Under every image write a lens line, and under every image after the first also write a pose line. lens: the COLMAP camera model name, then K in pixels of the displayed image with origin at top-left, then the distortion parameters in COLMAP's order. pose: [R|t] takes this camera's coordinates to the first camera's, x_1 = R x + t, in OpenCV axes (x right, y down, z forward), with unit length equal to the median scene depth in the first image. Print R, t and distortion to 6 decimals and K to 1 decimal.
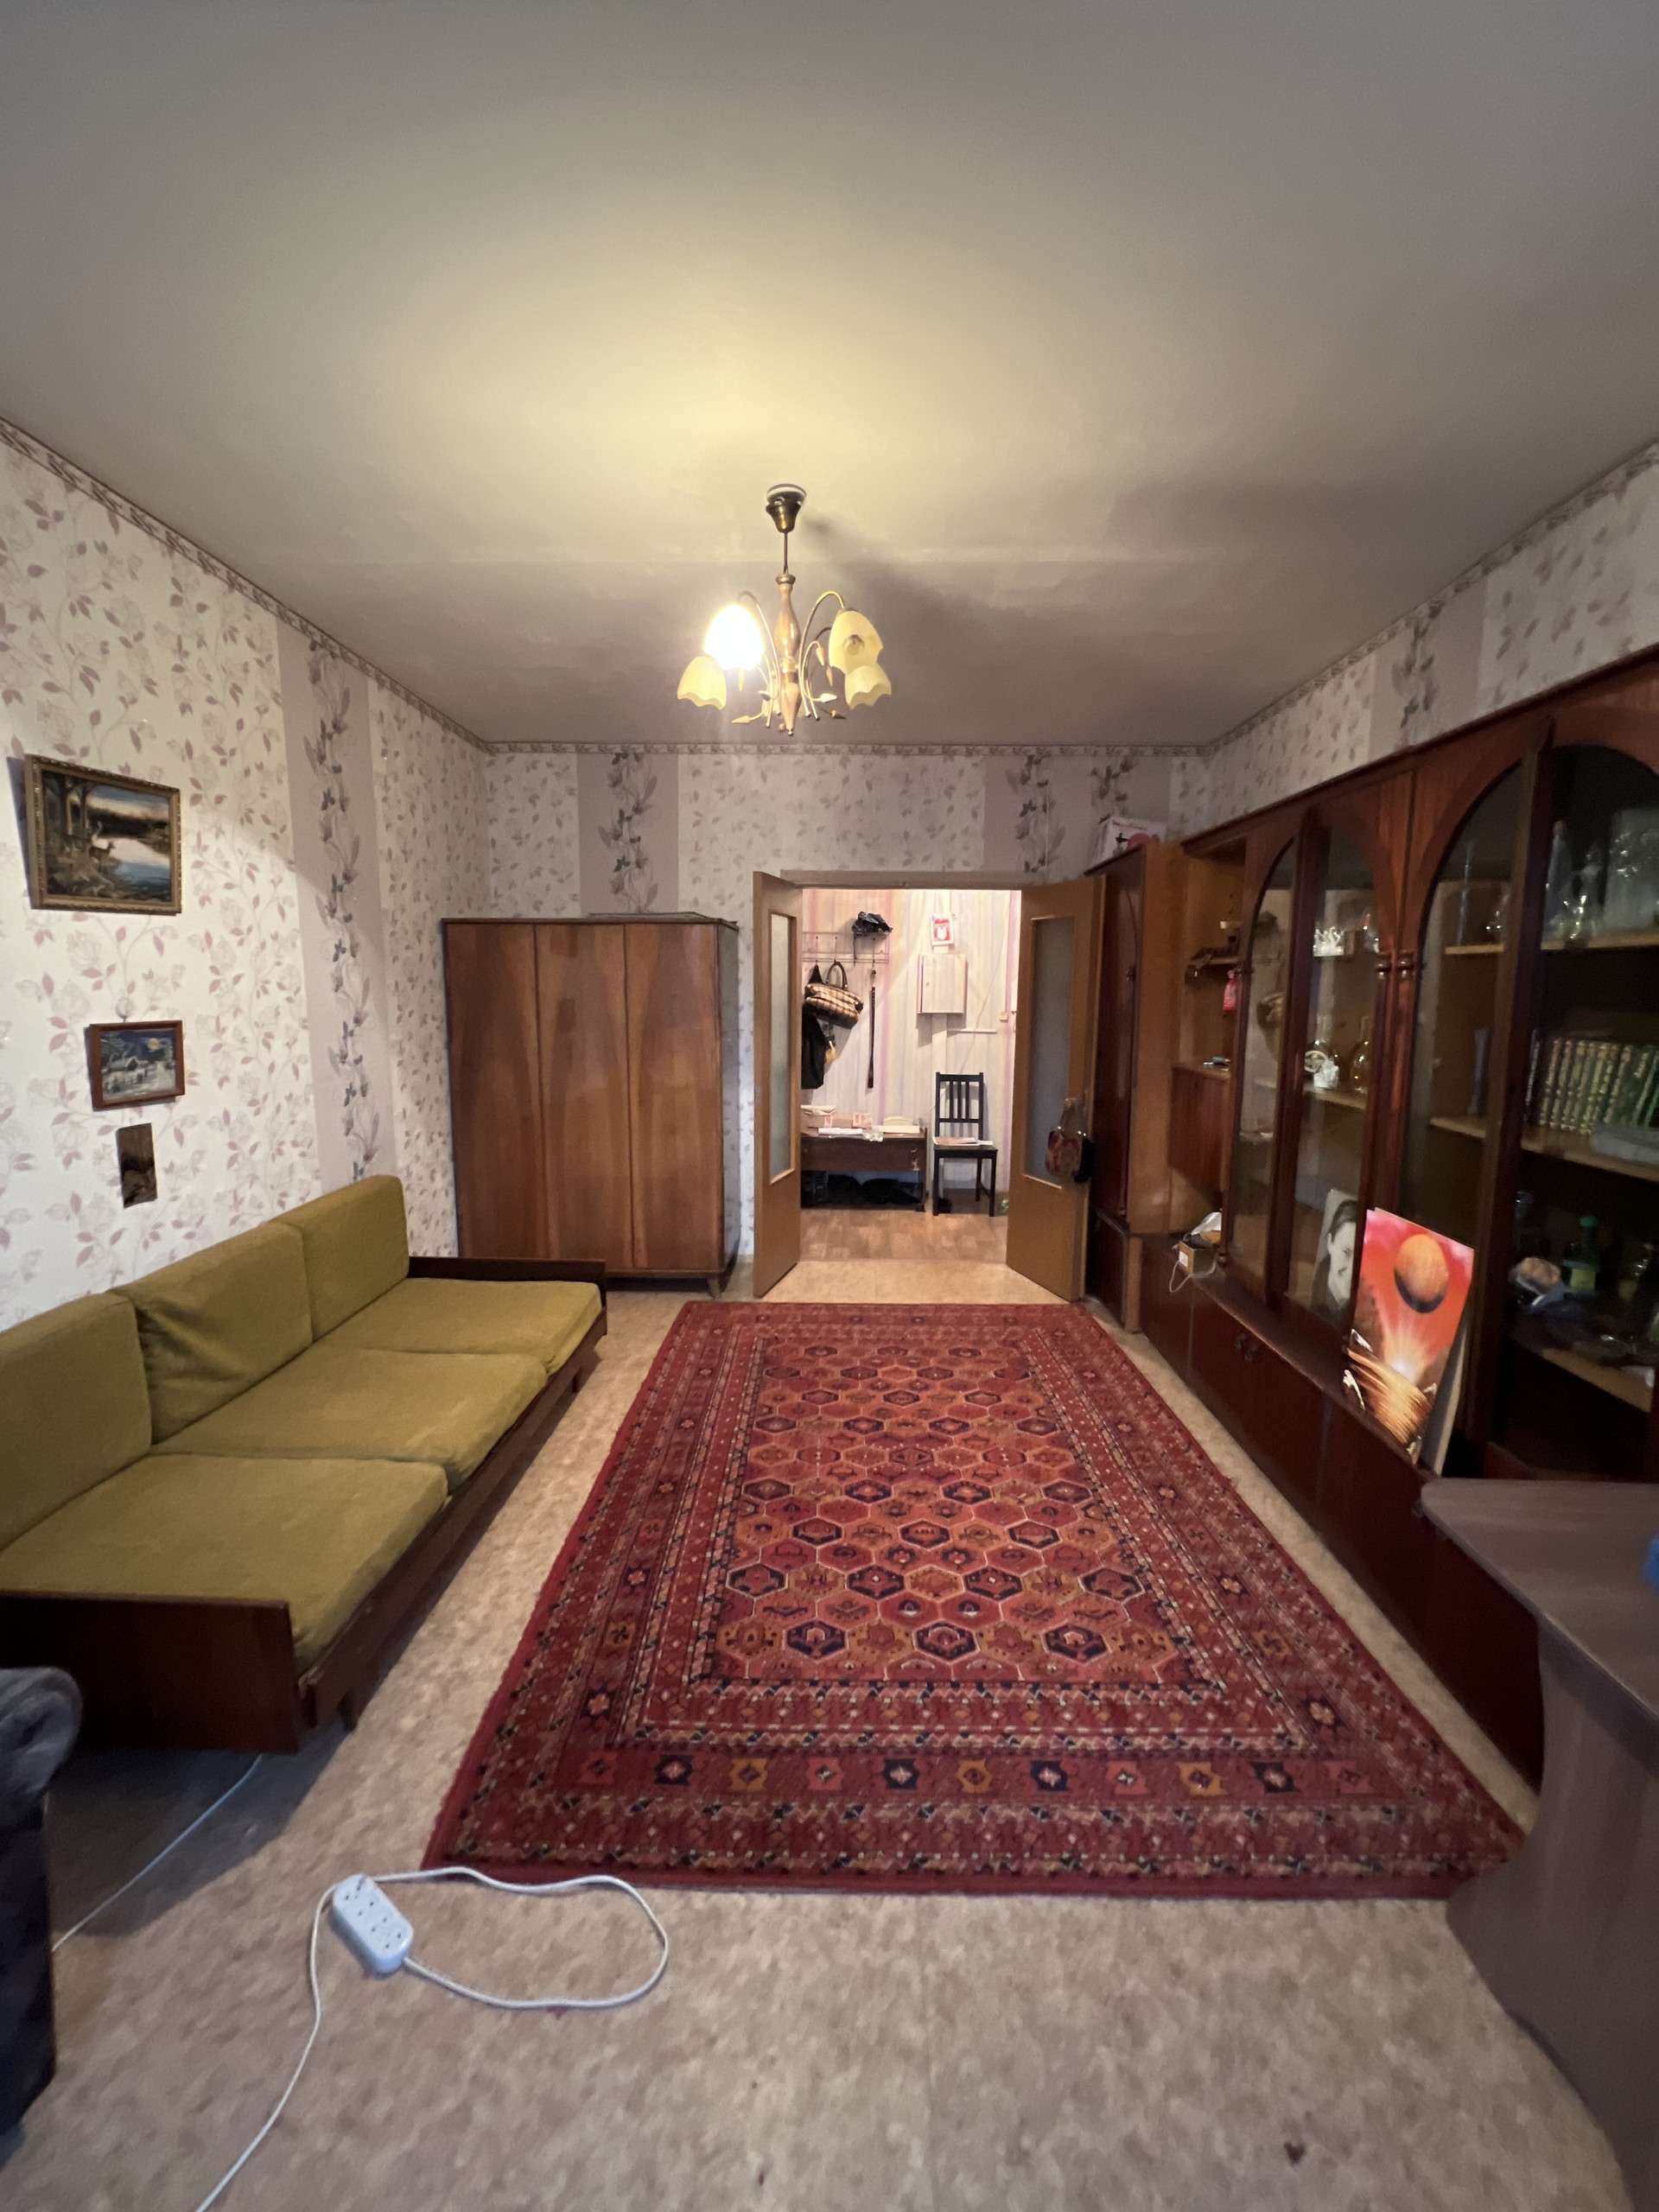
lens RADIAL K [[881.2, 0, 827.4], [0, 881.2, 1102.7], [0, 0, 1]] dist [-0.001505, 0.000029]
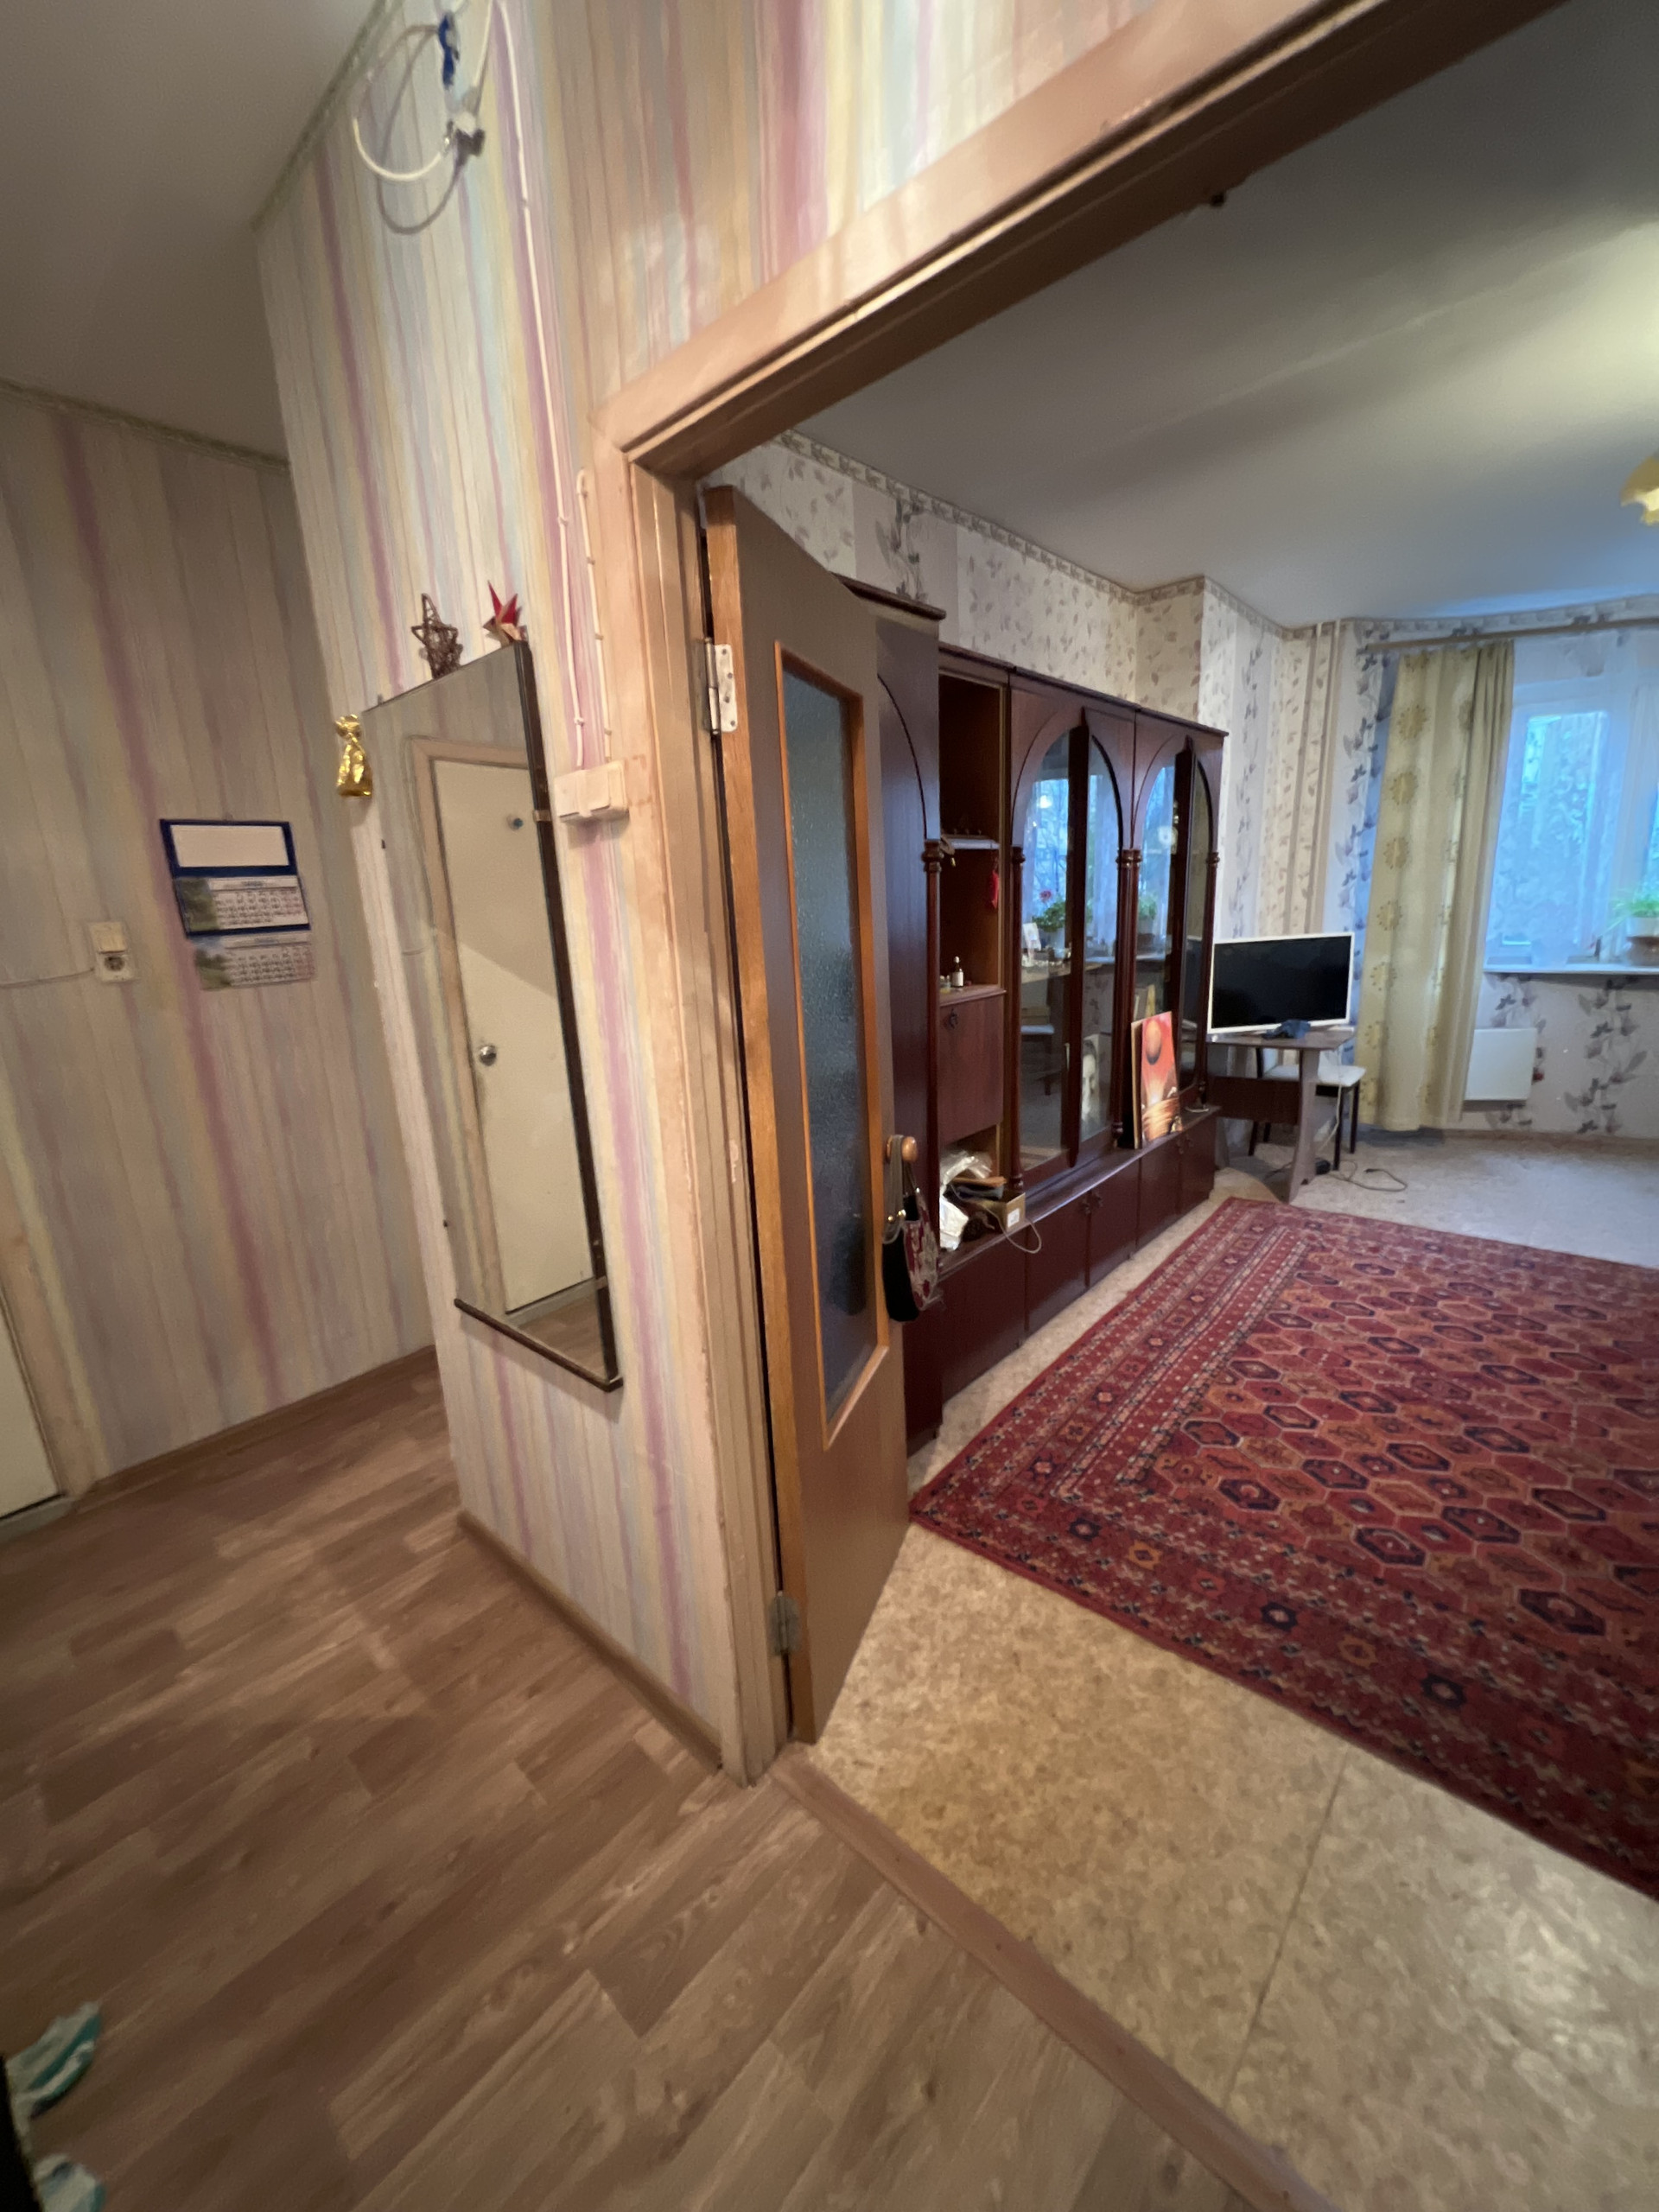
lens RADIAL K [[880.2, 0, 824.8], [0, 880.2, 1102.7], [0, 0, 1]] dist [0.000329, 0.000078]
pose [[-0.757910, -0.122223, 0.640807, 0.036507], [0.128392, 0.935133, 0.330216, -0.301475], [-0.639600, 0.332548, -0.693054, 2.296603]]
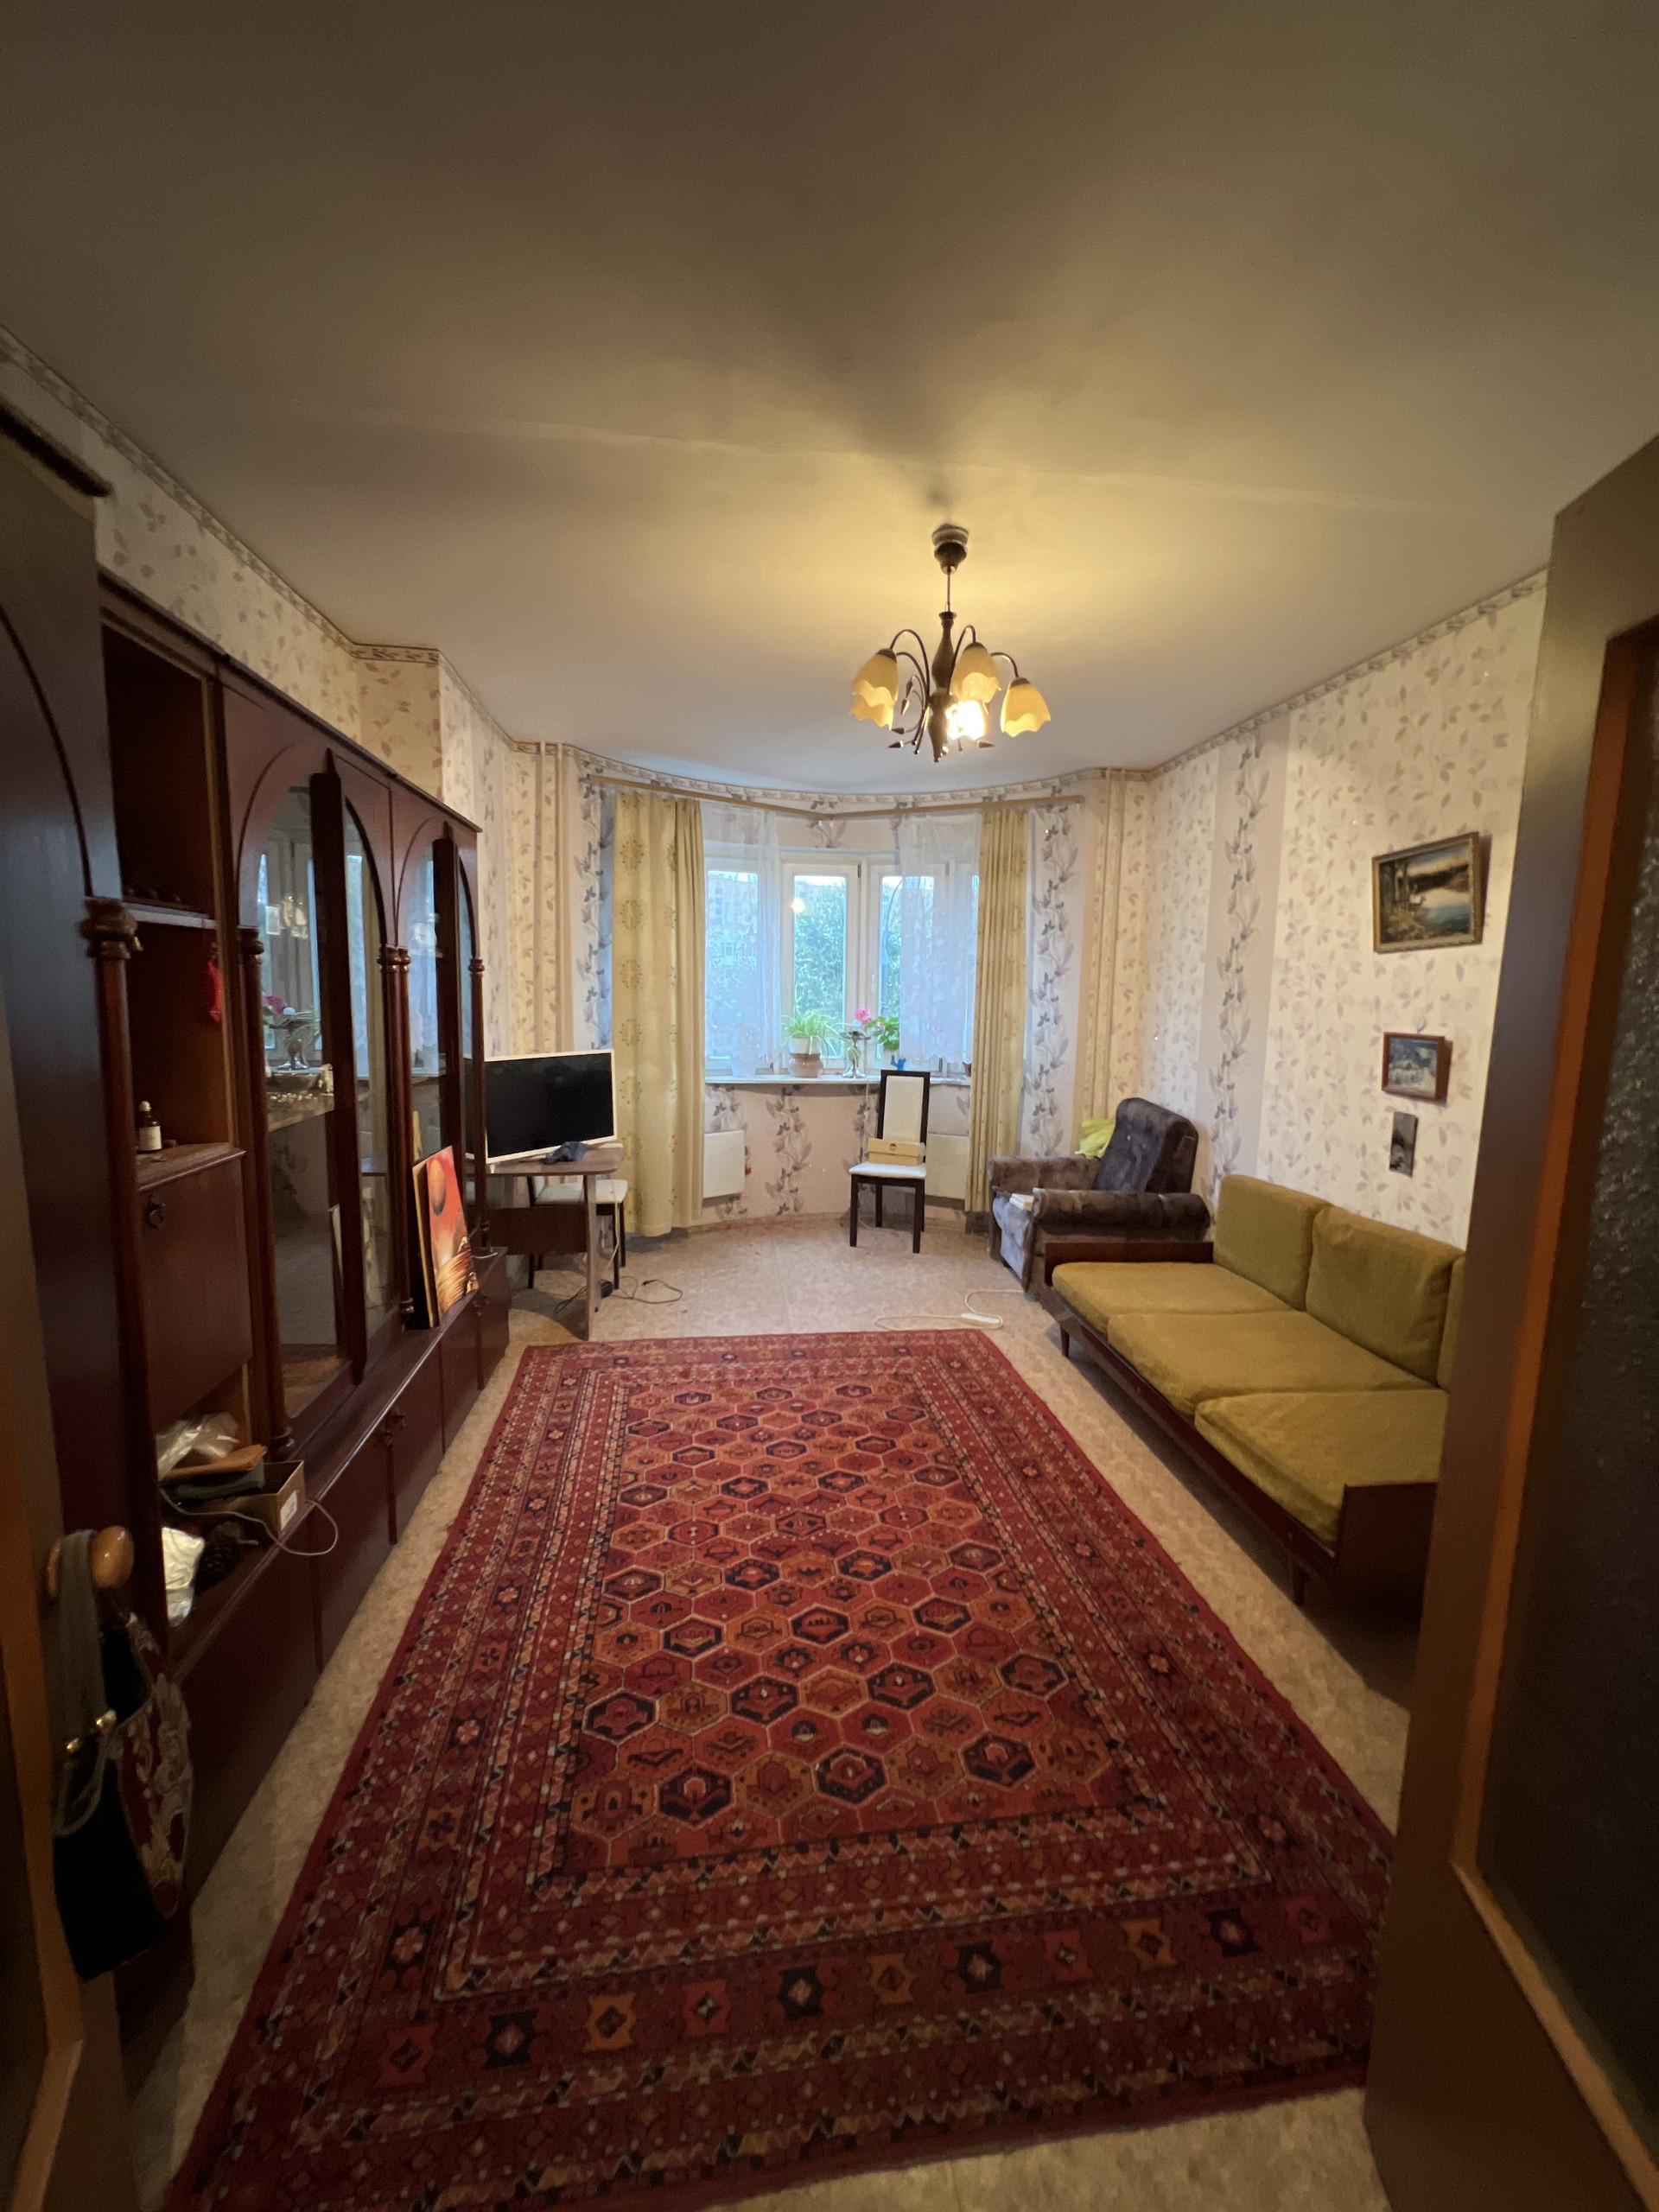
lens RADIAL K [[881.2, 0, 827.4], [0, 881.2, 1102.7], [0, 0, 1]] dist [-0.001505, 0.000029]
pose [[-0.988502, -0.007526, -0.151024, 0.243413], [-0.047093, 0.964410, 0.260183, -0.278082], [0.143691, 0.264304, -0.953675, 2.054035]]
